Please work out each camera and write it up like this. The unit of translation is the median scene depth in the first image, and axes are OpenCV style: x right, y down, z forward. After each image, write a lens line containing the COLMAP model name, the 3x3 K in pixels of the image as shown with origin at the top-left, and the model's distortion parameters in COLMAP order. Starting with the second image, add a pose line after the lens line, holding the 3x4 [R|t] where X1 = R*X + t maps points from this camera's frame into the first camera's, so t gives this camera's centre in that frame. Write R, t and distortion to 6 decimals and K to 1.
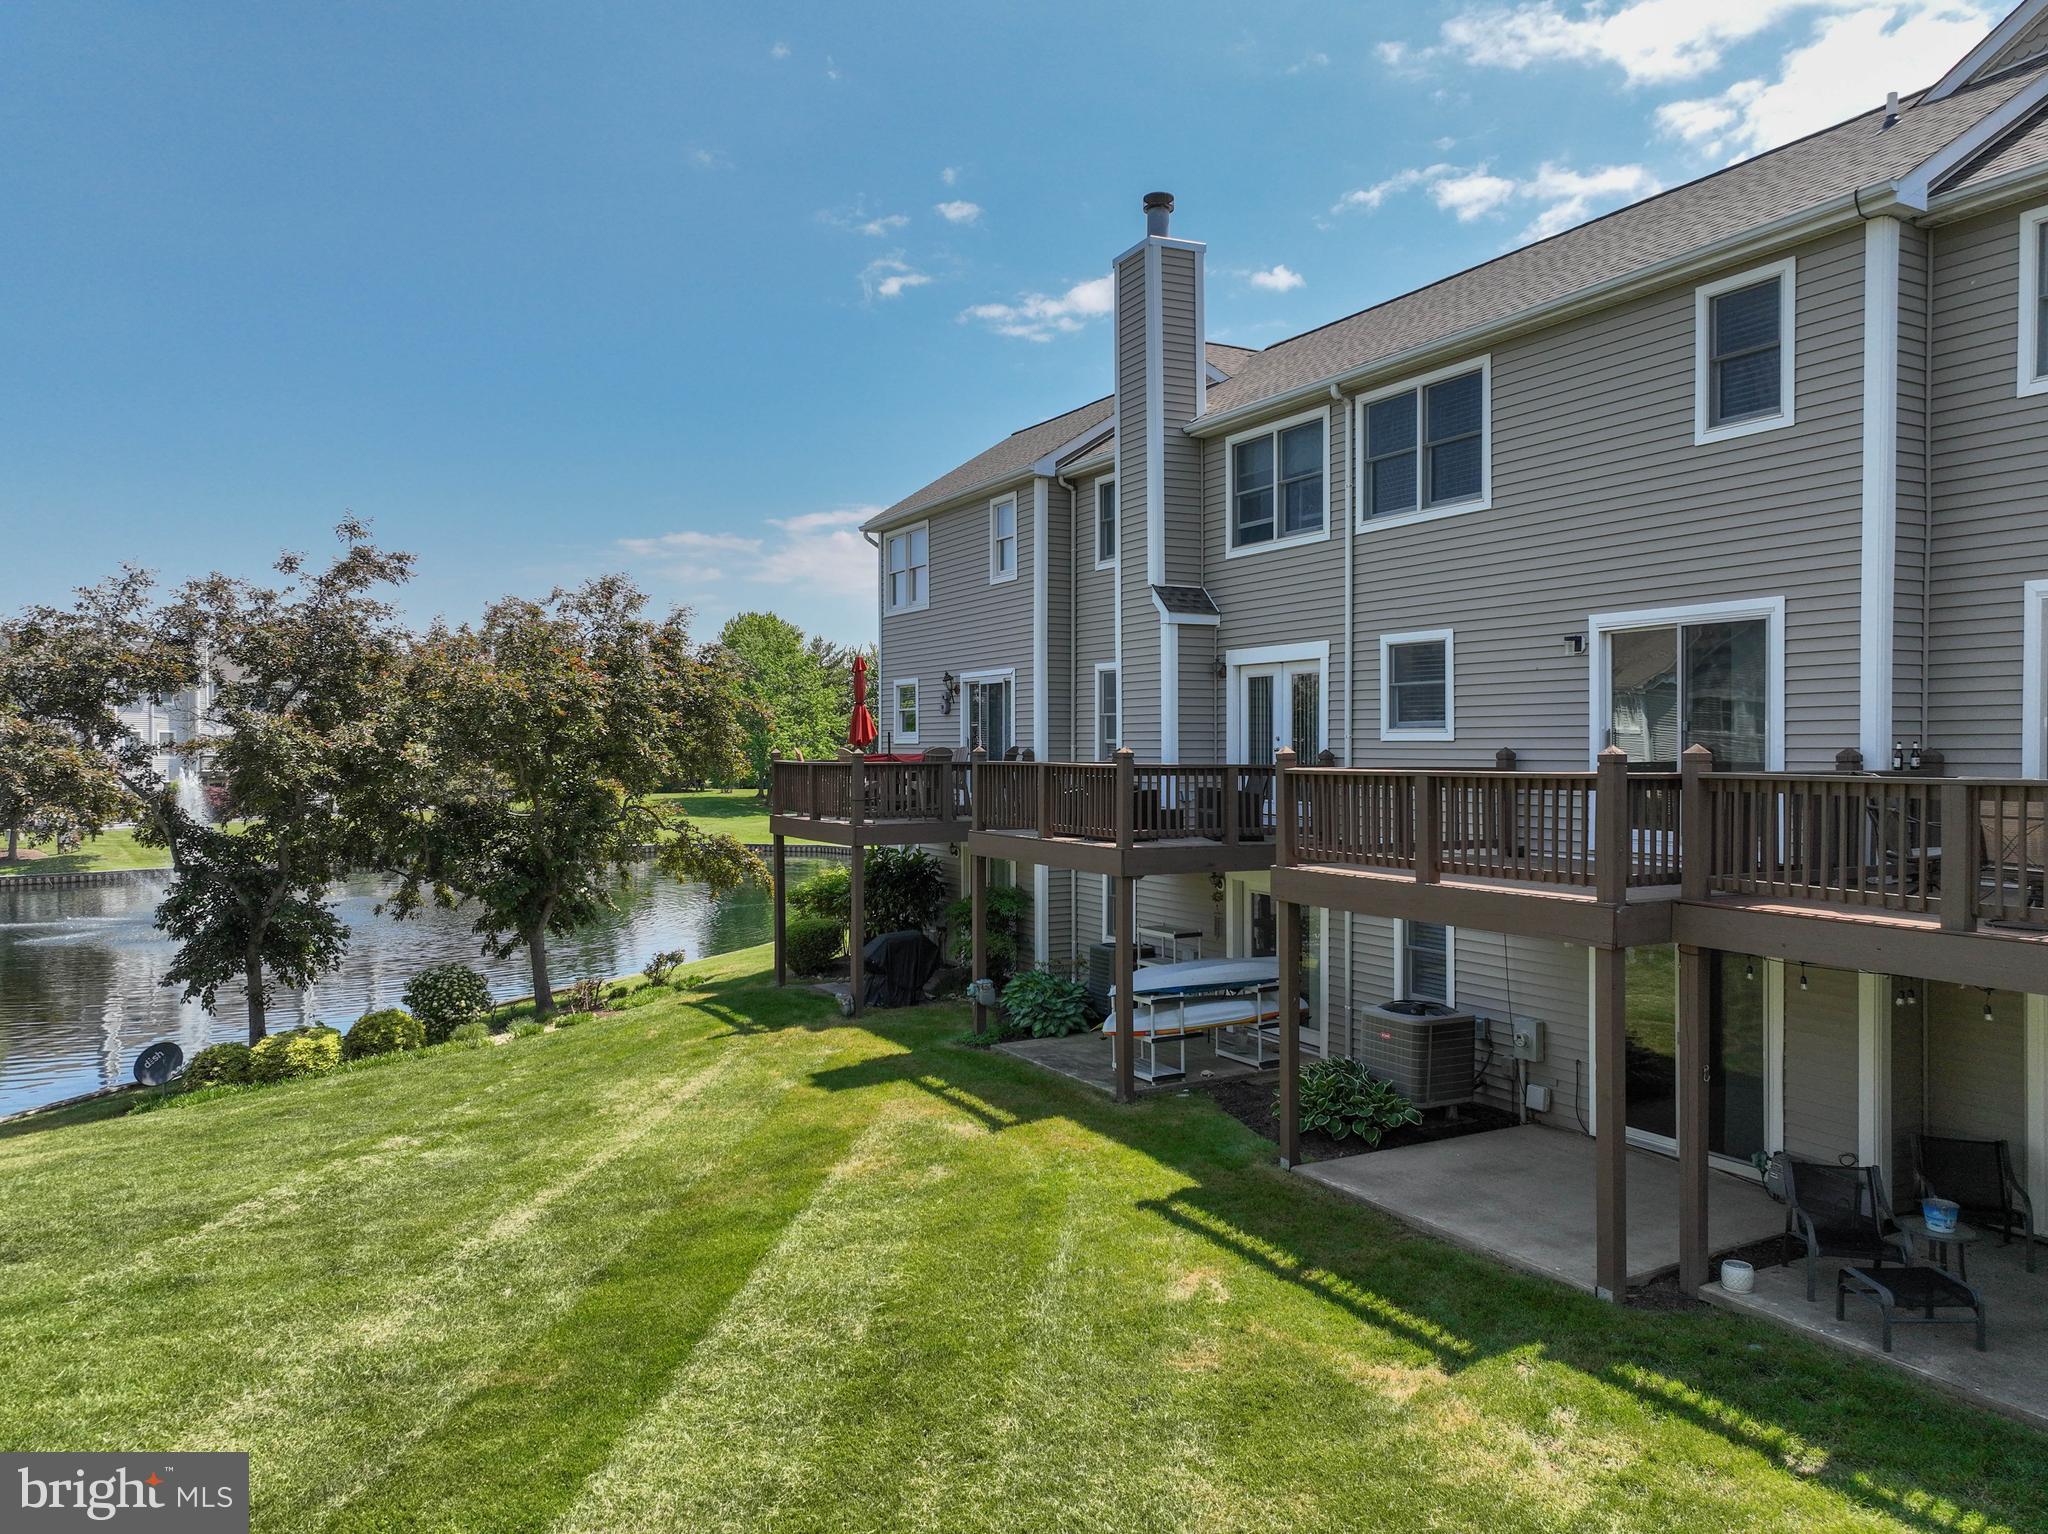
lens RADIAL K [[1434.2, 0, 1027.9], [0, 1434.2, 765.1], [0, 0, 1]] dist [0.008987, 0.004349]
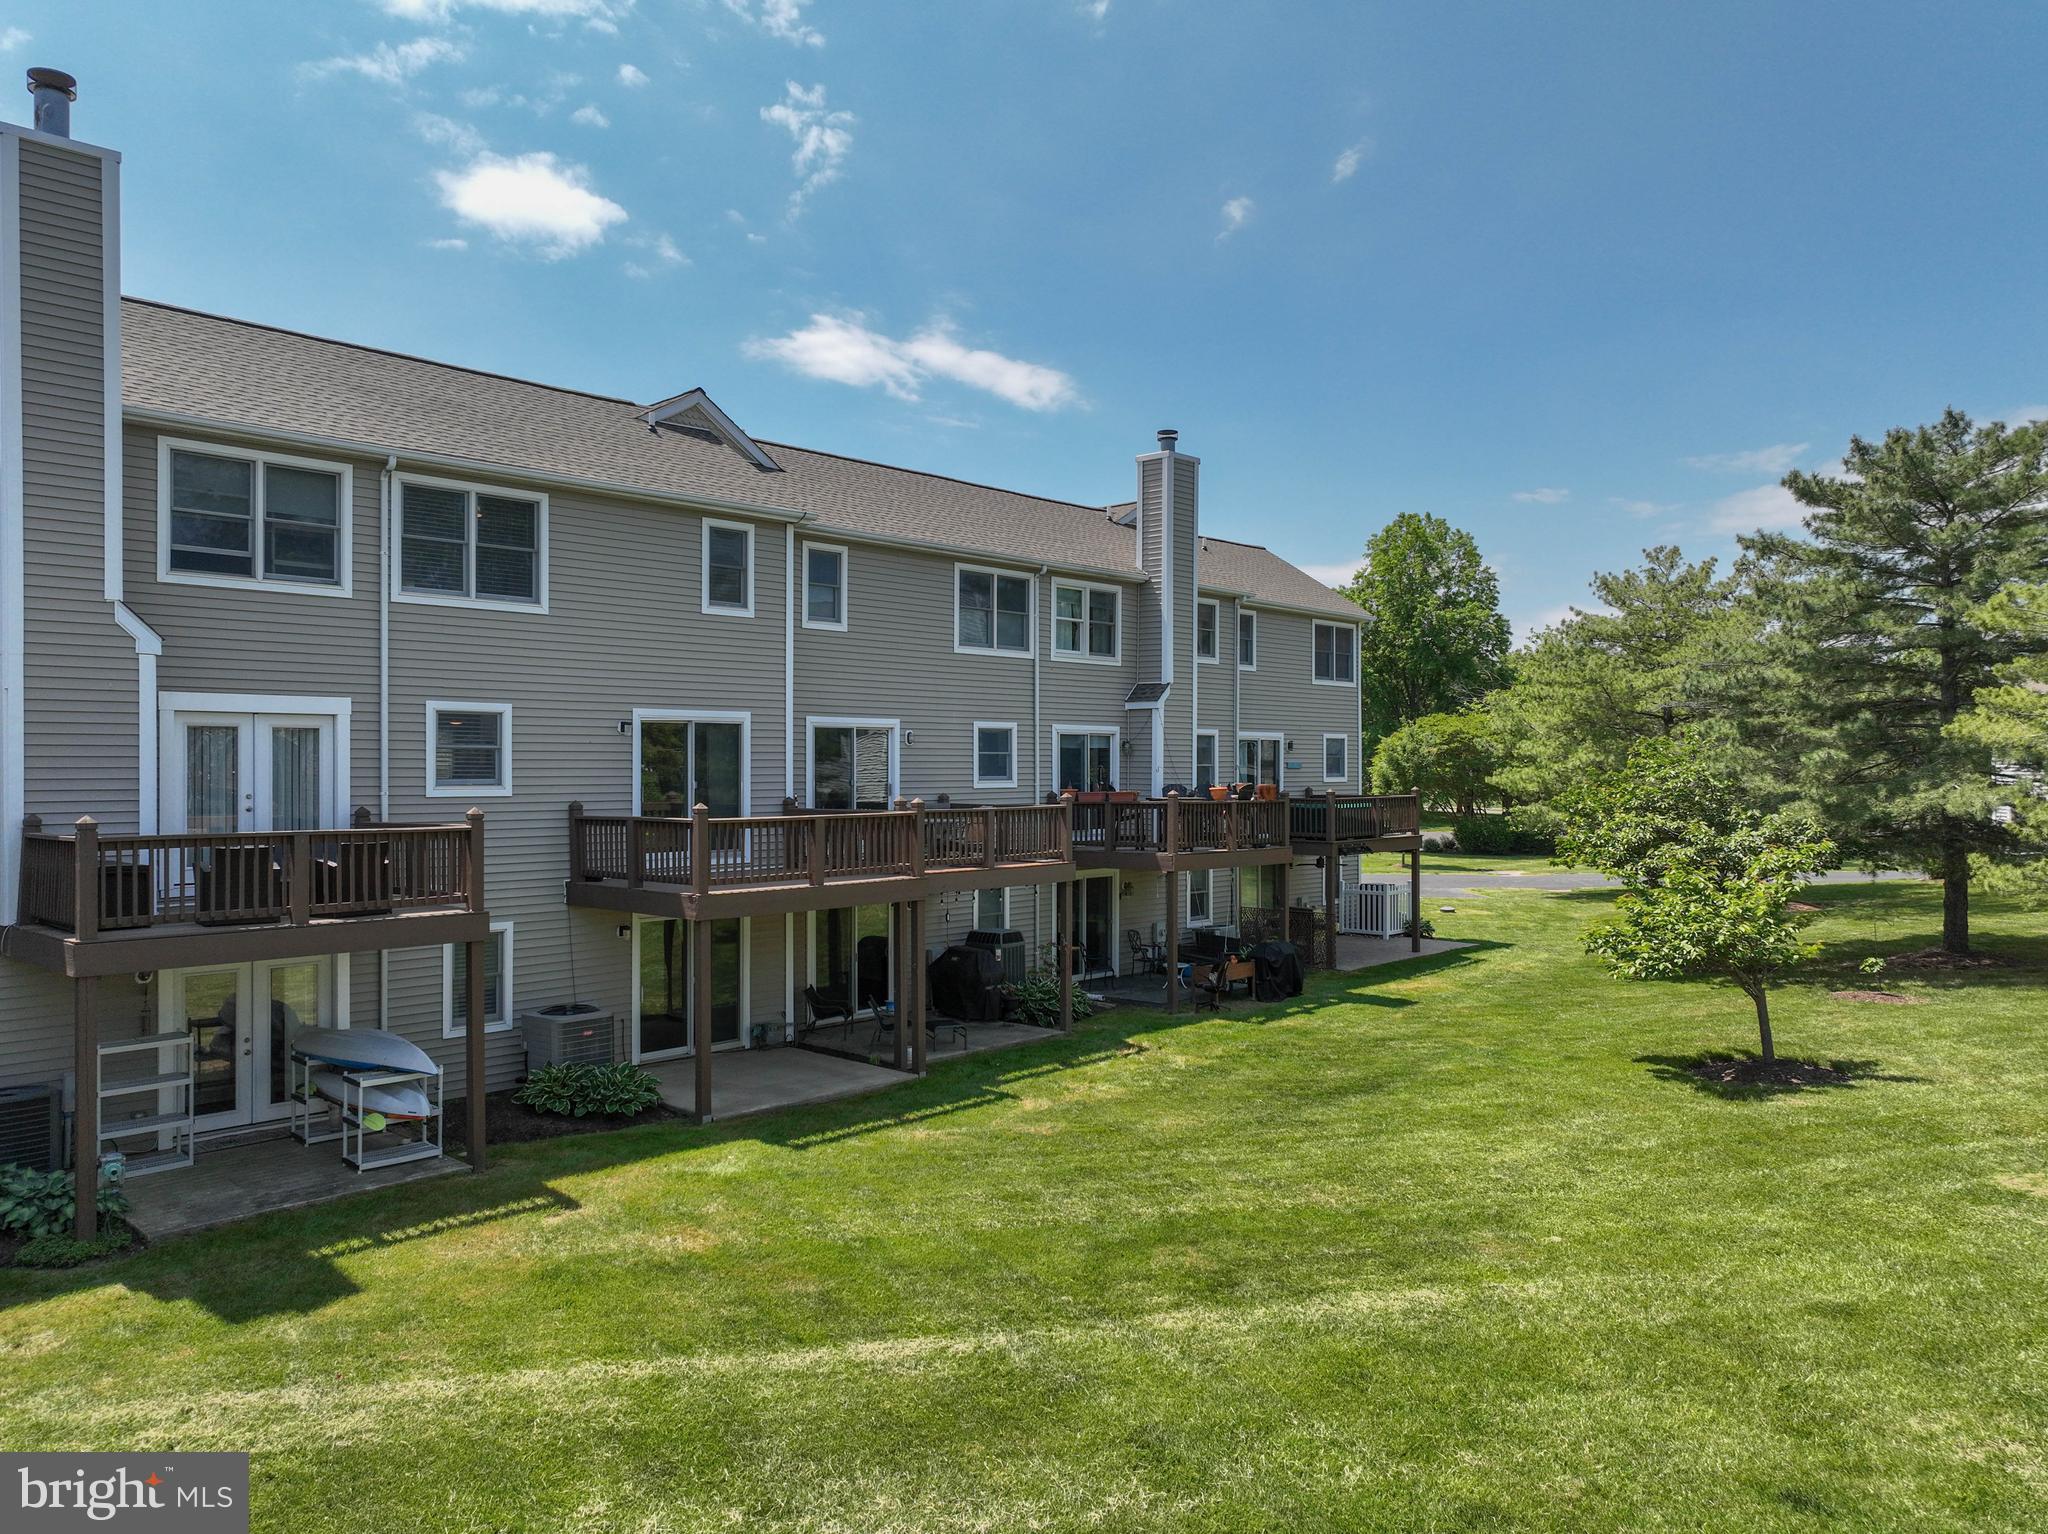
lens RADIAL K [[1434.2, 0, 1029.2], [0, 1434.2, 763.7], [0, 0, 1]] dist [0.008987, 0.004349]
pose [[-0.303805, -0.003095, 0.952729, -1.001495], [0.007410, 0.999957, 0.005611, -0.047987], [-0.952705, 0.008765, -0.303769, 0.951387]]
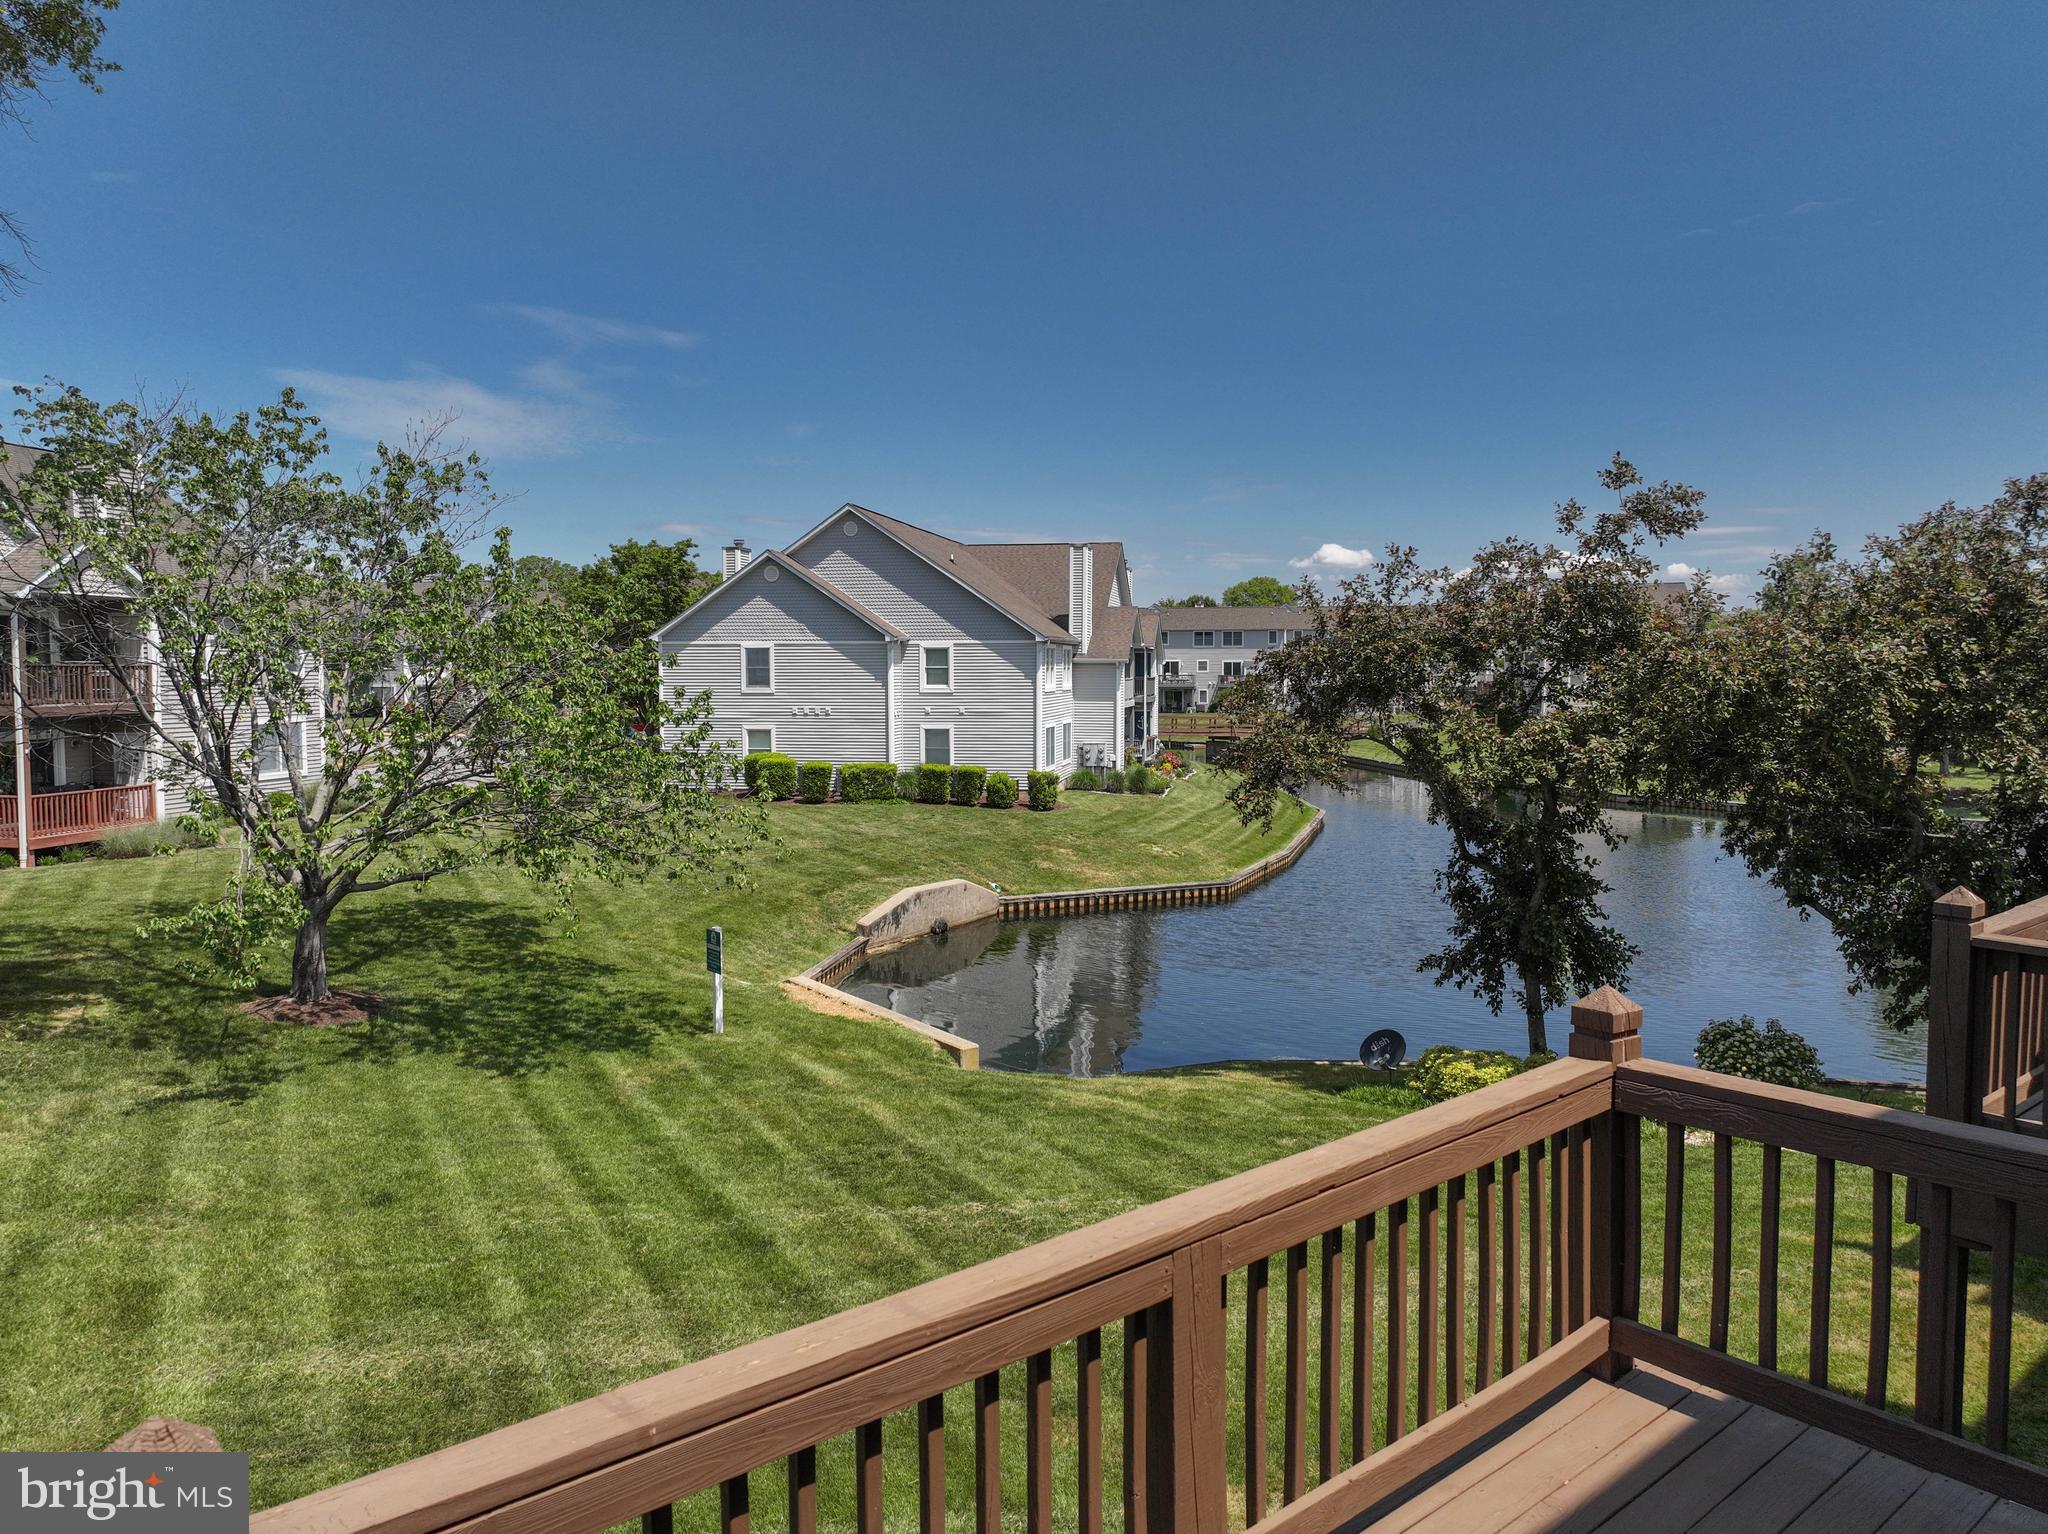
lens RADIAL K [[1434.2, 0, 1032.8], [0, 1434.2, 770.3], [0, 0, 1]] dist [0.008987, 0.004349]
pose [[0.206313, 0.065697, -0.976278, 0.376083], [-0.002665, 0.997777, 0.066581, -0.065009], [0.978482, -0.011134, 0.206029, 0.665374]]
